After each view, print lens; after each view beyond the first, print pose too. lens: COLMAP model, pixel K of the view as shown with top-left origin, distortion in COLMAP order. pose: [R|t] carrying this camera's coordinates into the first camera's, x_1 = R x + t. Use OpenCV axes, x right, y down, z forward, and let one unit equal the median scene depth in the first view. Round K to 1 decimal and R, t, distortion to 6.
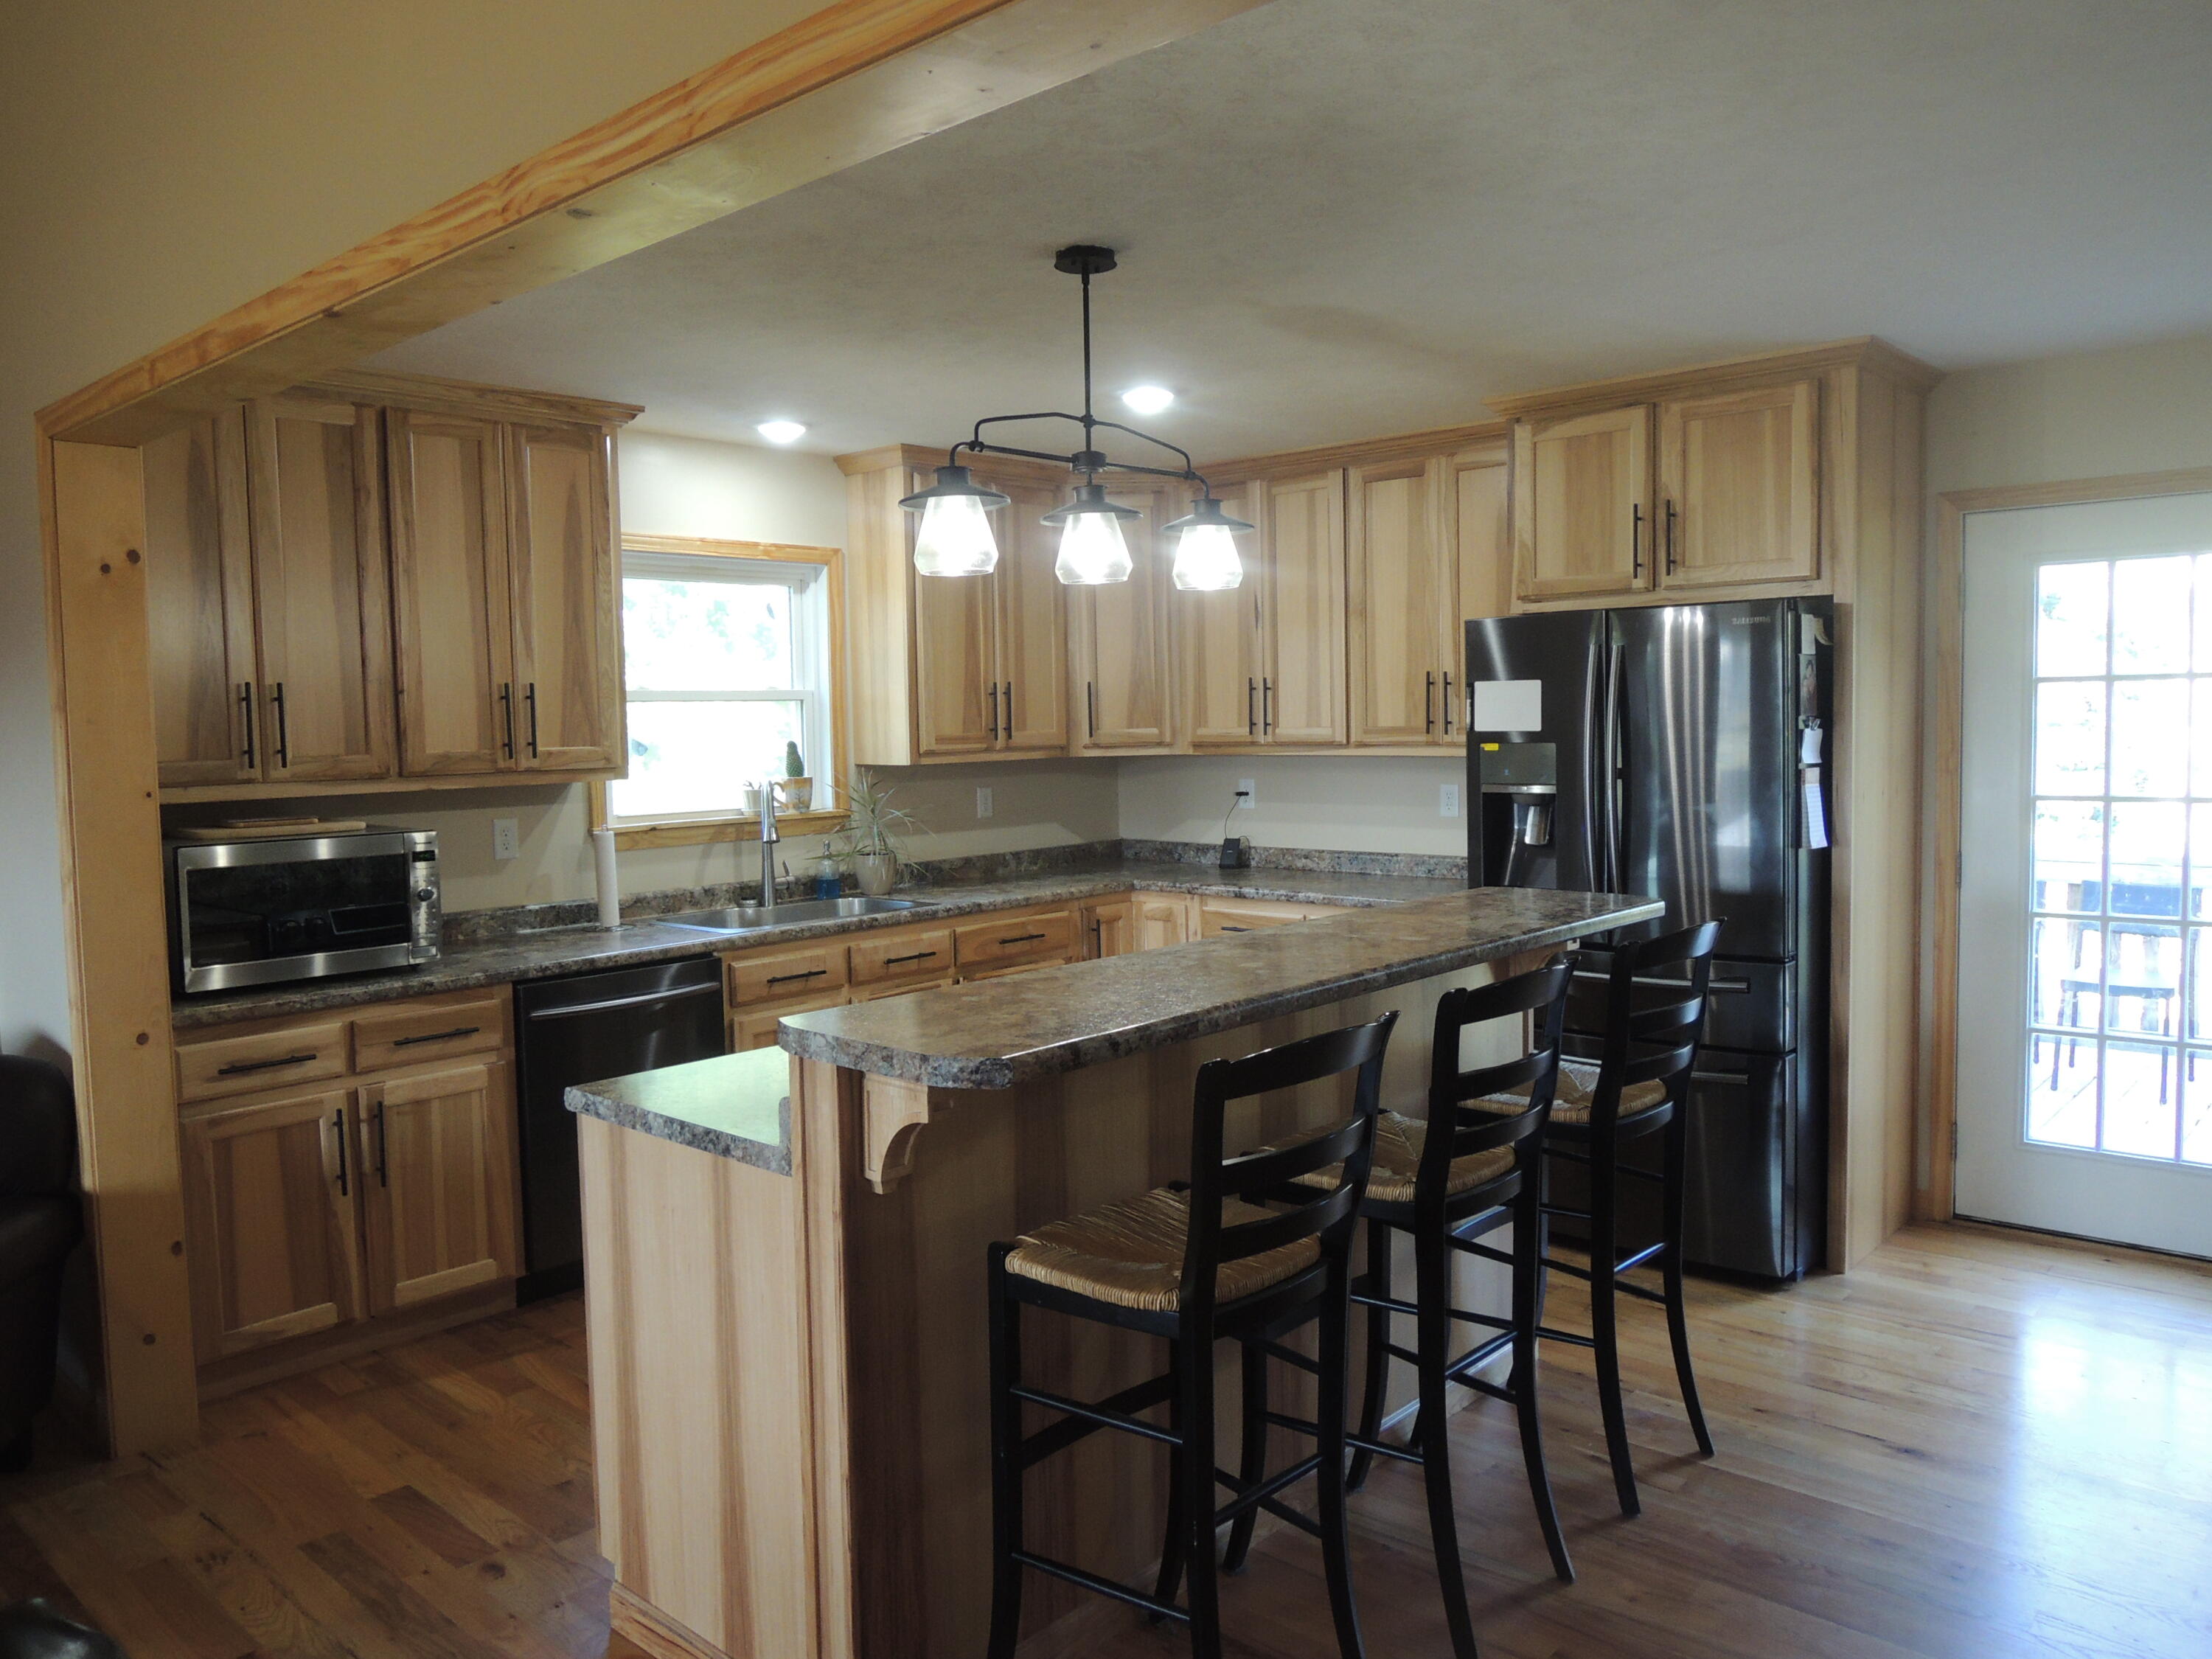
lens RADIAL K [[1584.4, 0, 1104.9], [0, 1584.4, 822.4], [0, 0, 1]] dist [-0.017796, -0.005806]
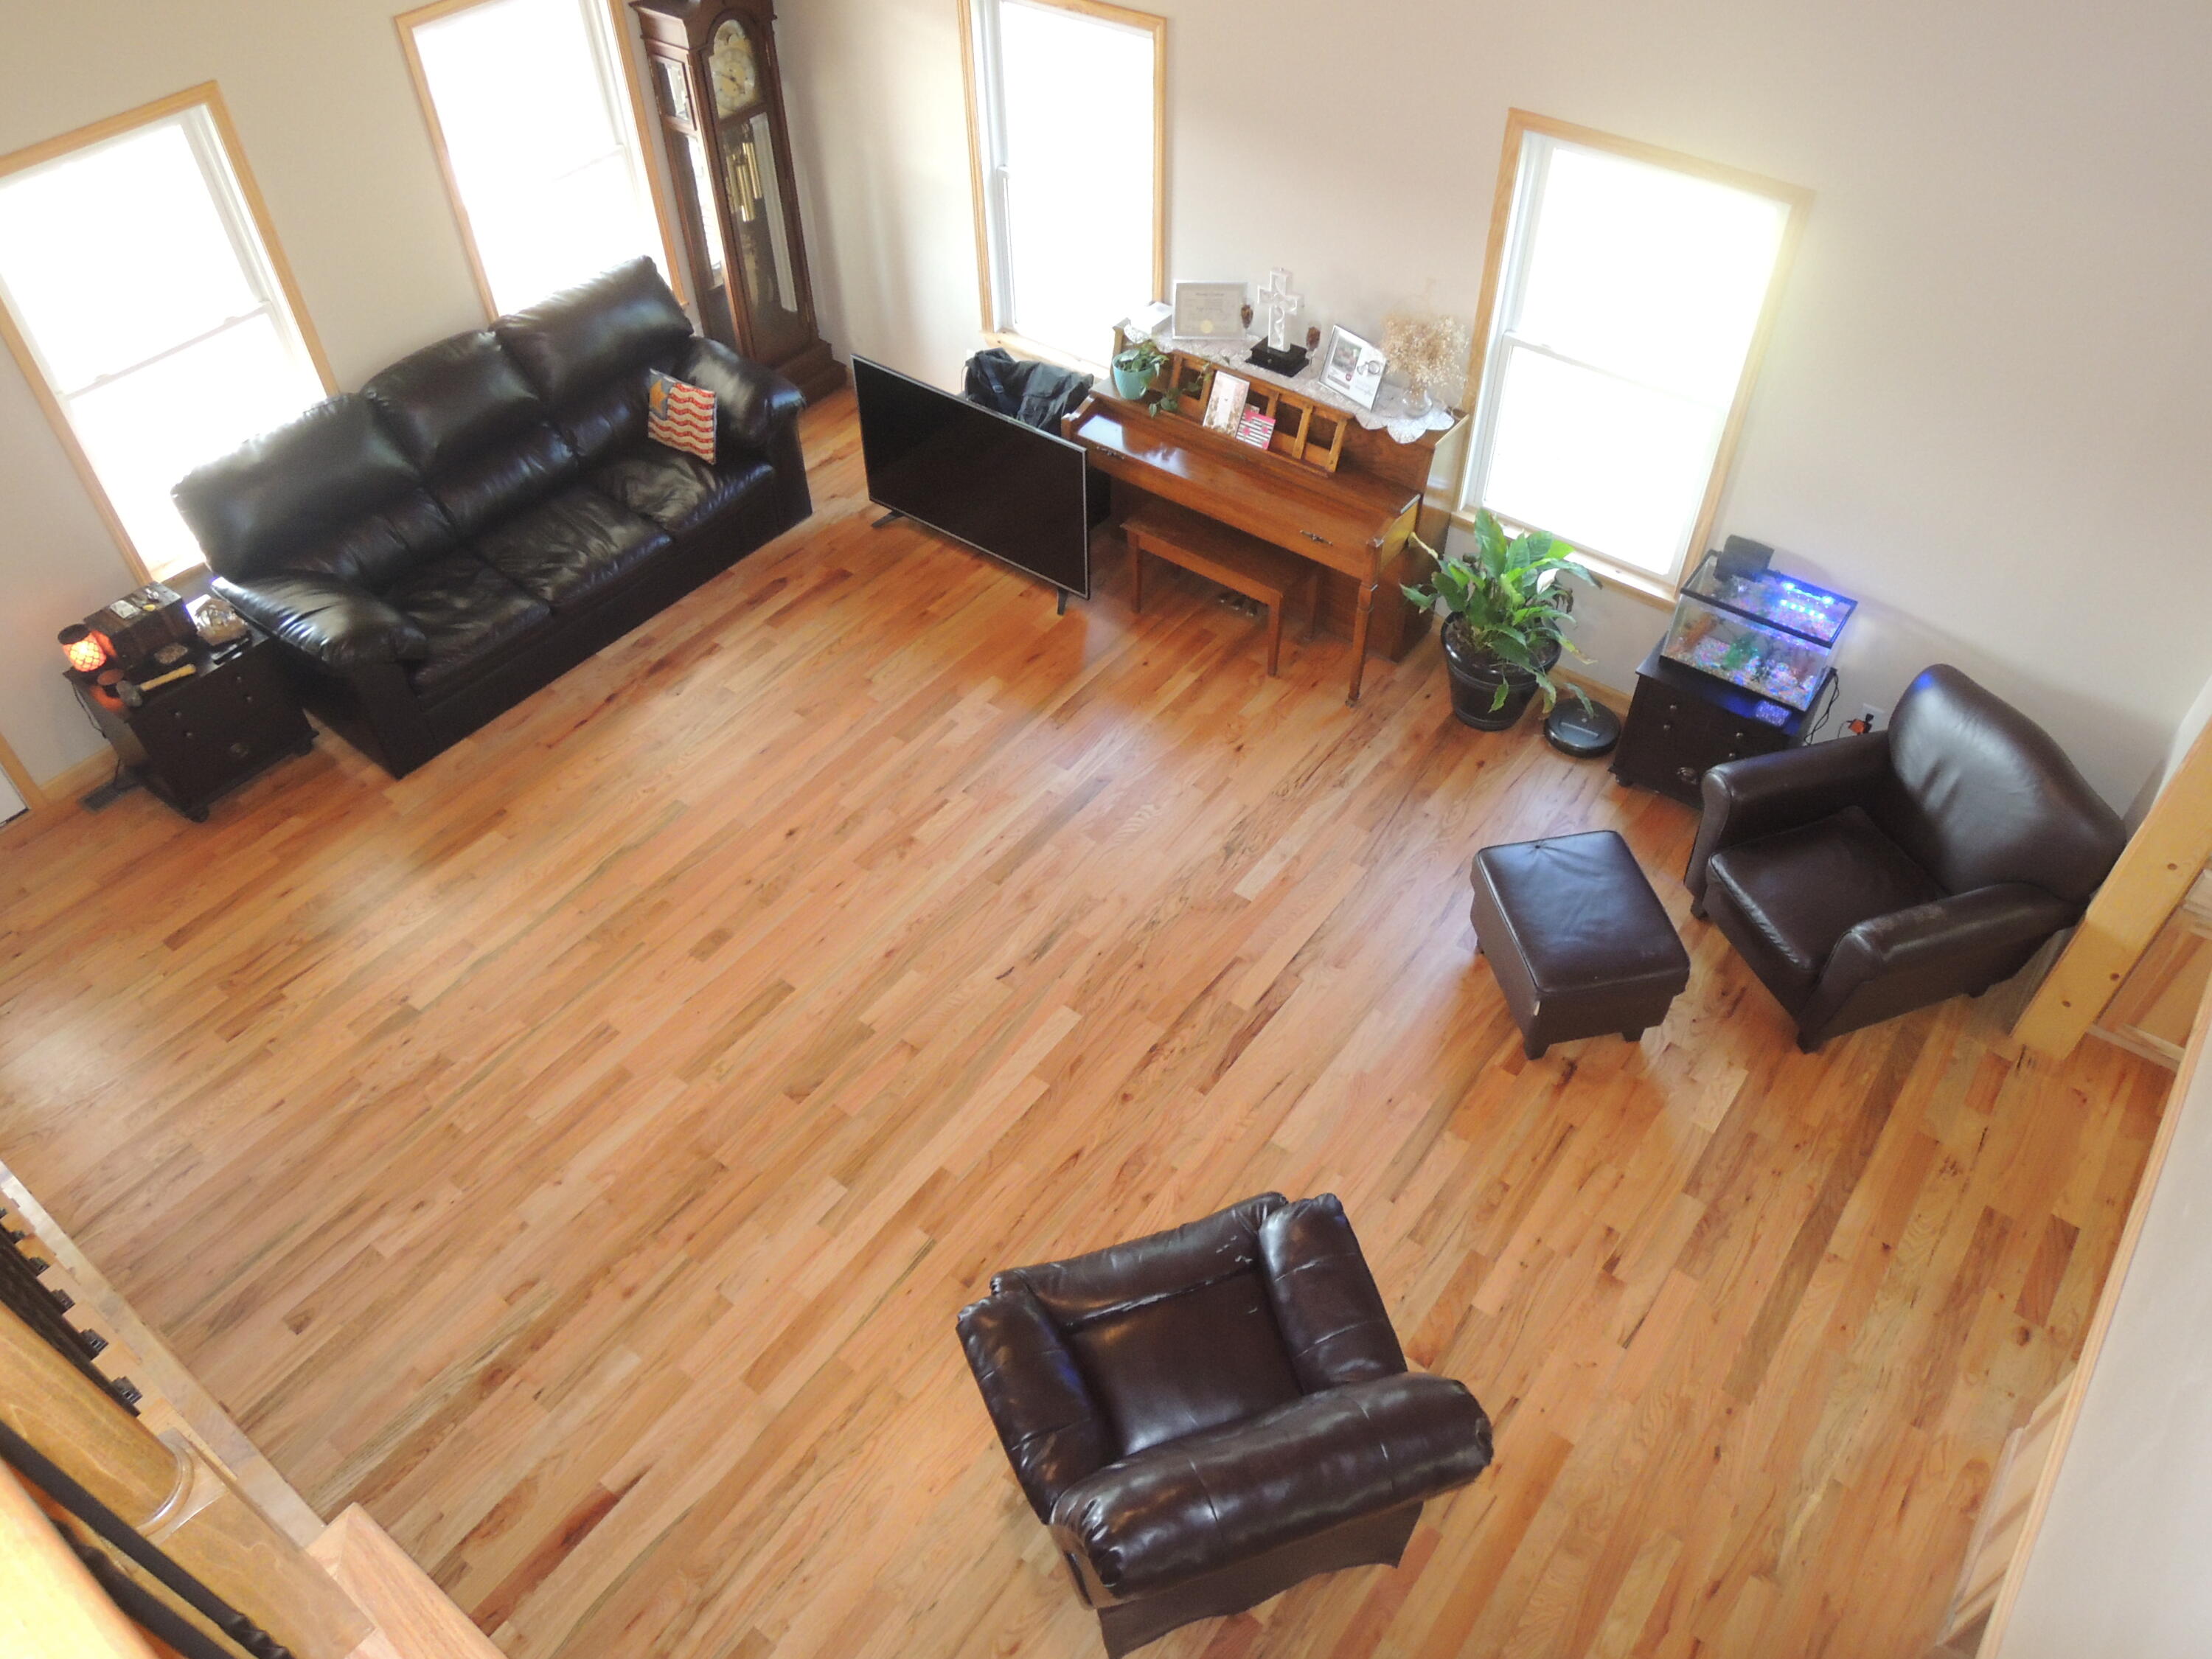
lens RADIAL K [[1584.4, 0, 1115.9], [0, 1584.4, 823.0], [0, 0, 1]] dist [-0.017796, -0.005806]
pose [[0.096209, 0.727201, -0.679649, 0.107691], [-0.057791, 0.685746, 0.725543, -0.496821], [0.993682, -0.030526, 0.108001, -0.013983]]
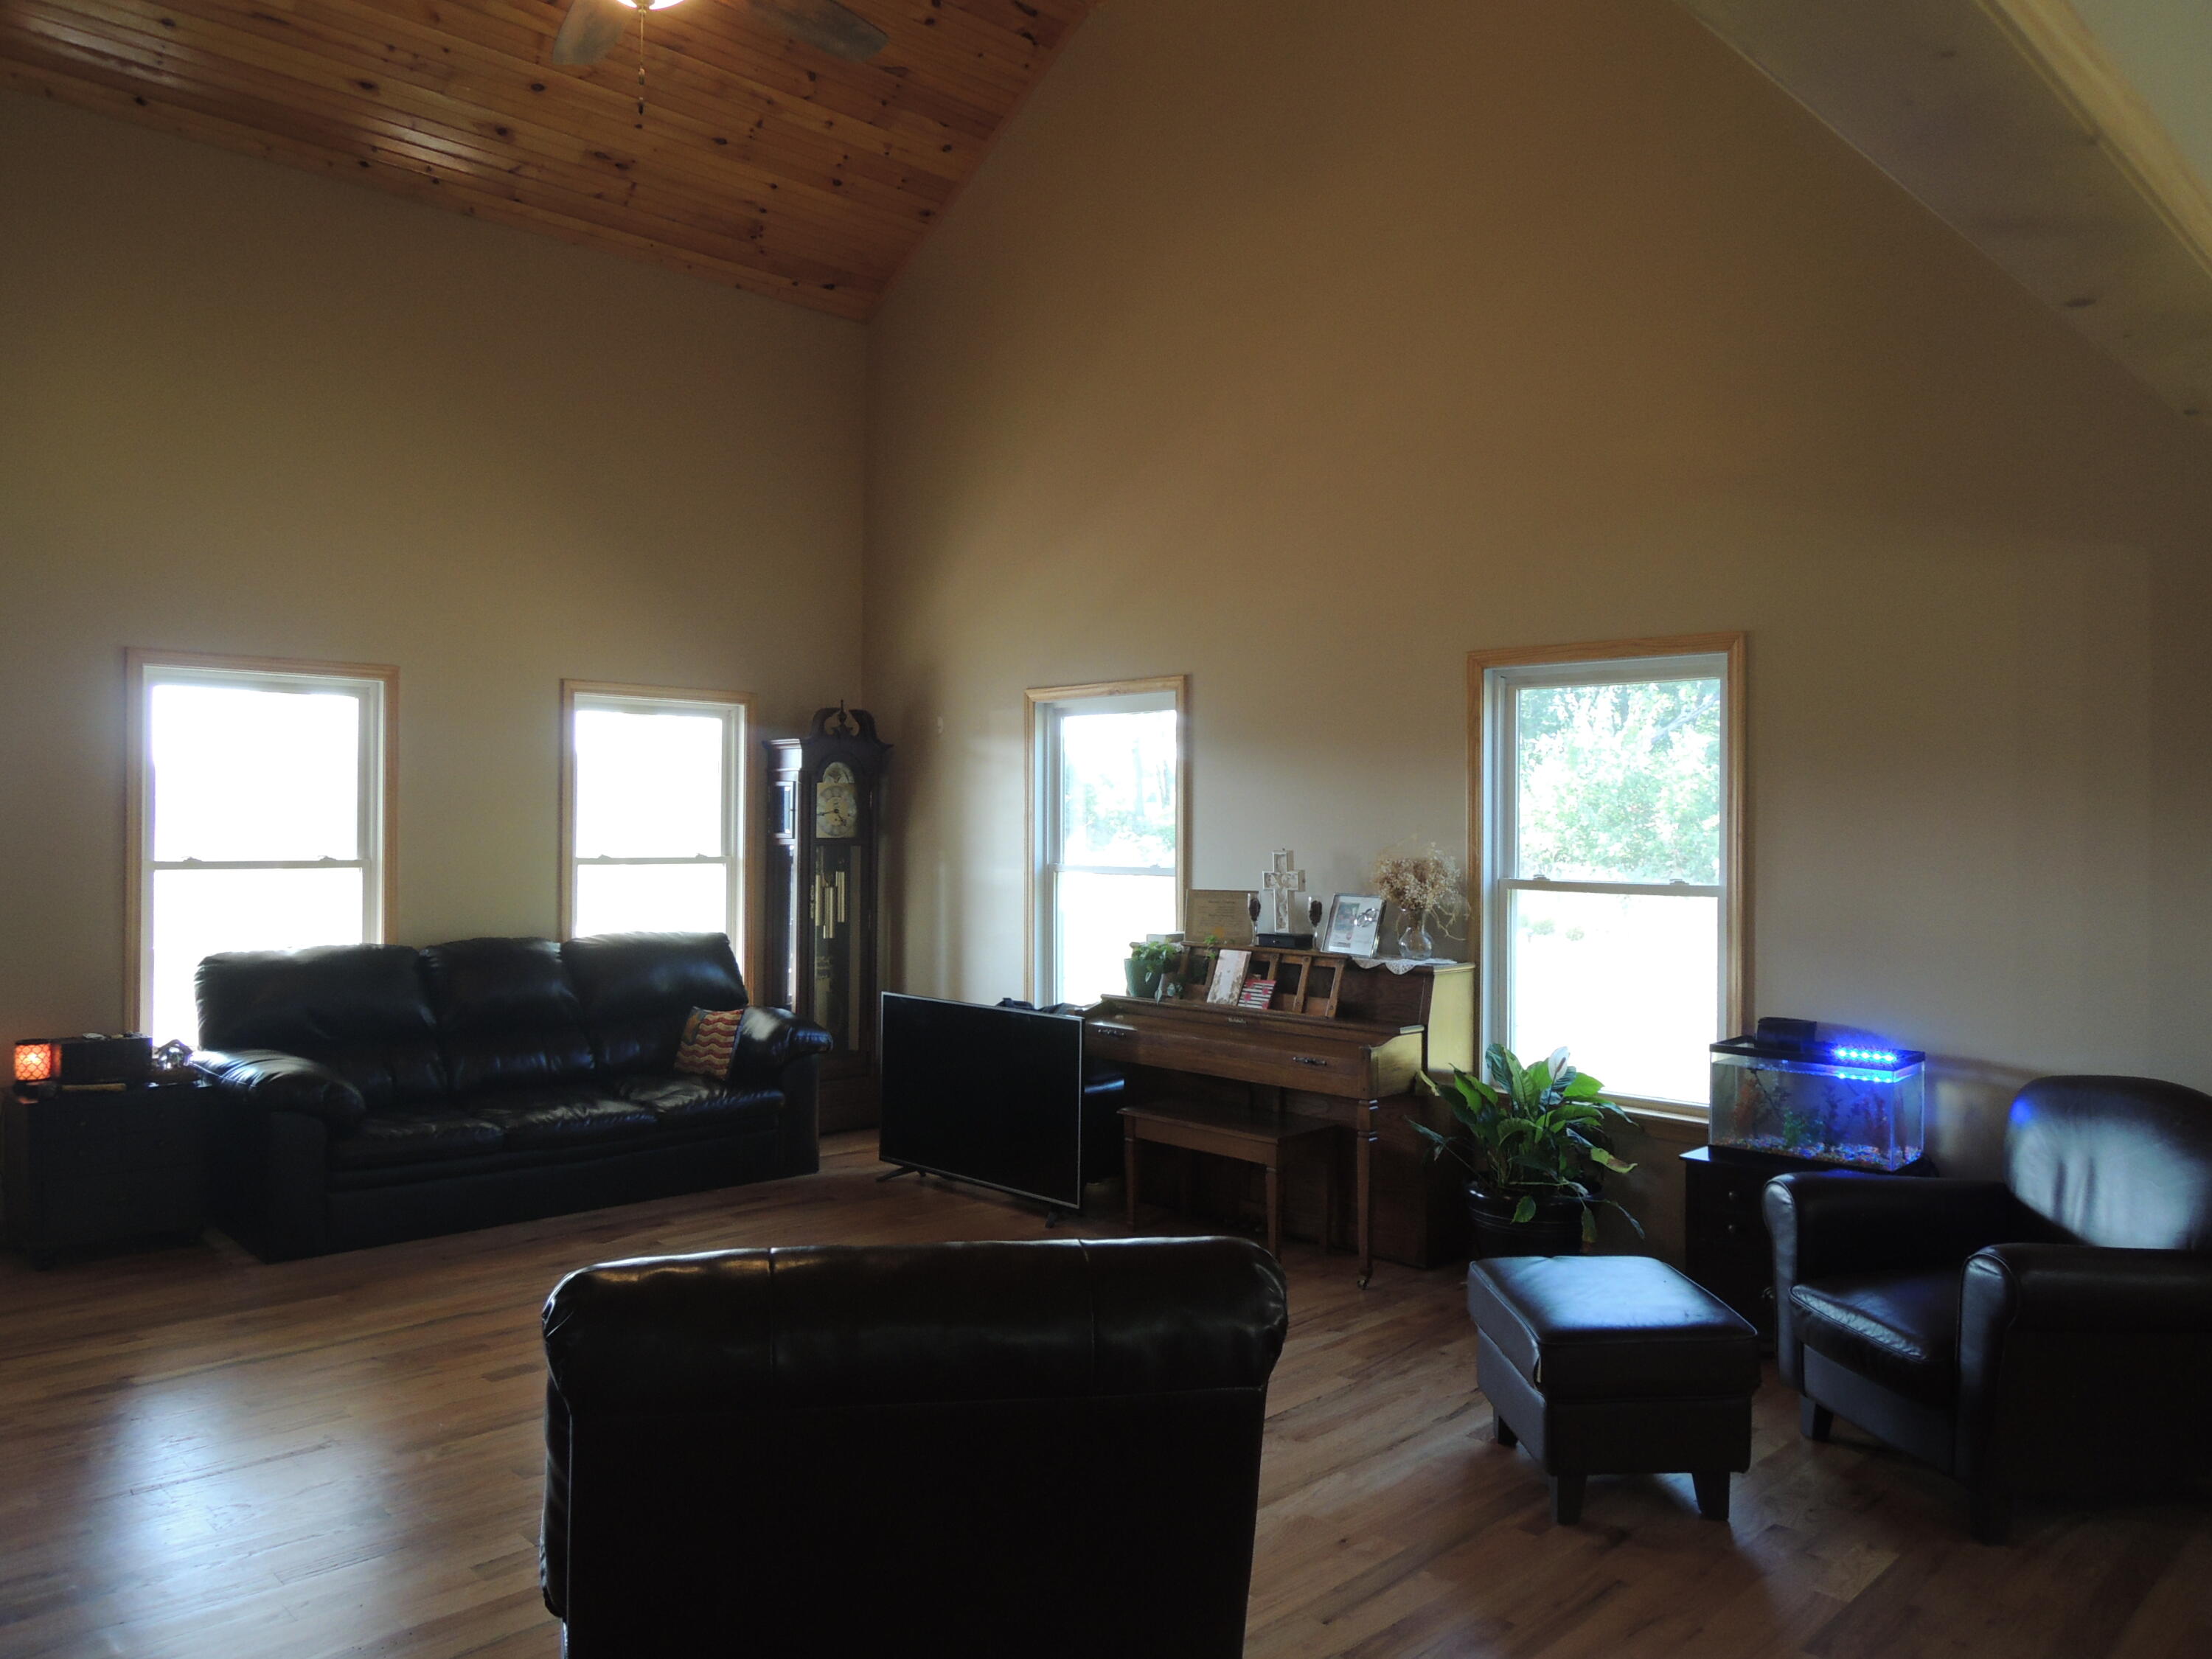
lens RADIAL K [[1584.4, 0, 1114.1], [0, 1584.4, 828.6], [0, 0, 1]] dist [-0.017796, -0.005806]
pose [[-0.047871, 0.018721, -0.998678, 0.235134], [-0.070705, 0.997253, 0.022083, -0.010053], [0.996348, 0.071668, -0.046416, 0.159057]]
